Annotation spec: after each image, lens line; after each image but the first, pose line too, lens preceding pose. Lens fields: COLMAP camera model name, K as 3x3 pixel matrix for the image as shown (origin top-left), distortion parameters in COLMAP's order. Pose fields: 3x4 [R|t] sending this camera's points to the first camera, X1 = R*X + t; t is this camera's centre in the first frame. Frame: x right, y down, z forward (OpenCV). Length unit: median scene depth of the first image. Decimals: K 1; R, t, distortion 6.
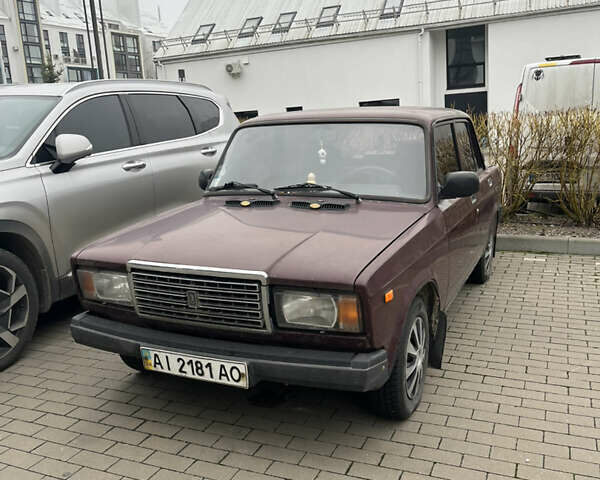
lens RADIAL K [[599.8, 0, 301.1], [0, 599.8, 237.6], [0, 0, 1]] dist [0.028722, 0.000000]
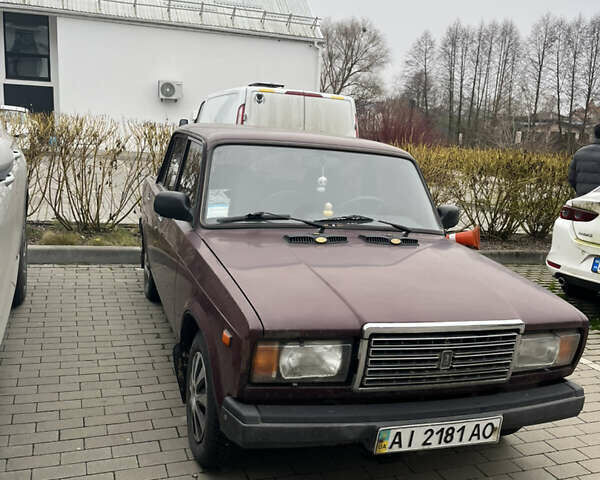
lens RADIAL K [[599.8, 0, 300.9], [0, 599.8, 241.2], [0, 0, 1]] dist [0.028722, 0.000000]
pose [[0.714731, -0.037272, 0.698405, -0.332750], [0.030463, 0.999290, 0.022154, -0.034518], [-0.698735, 0.005441, 0.715359, 0.179393]]
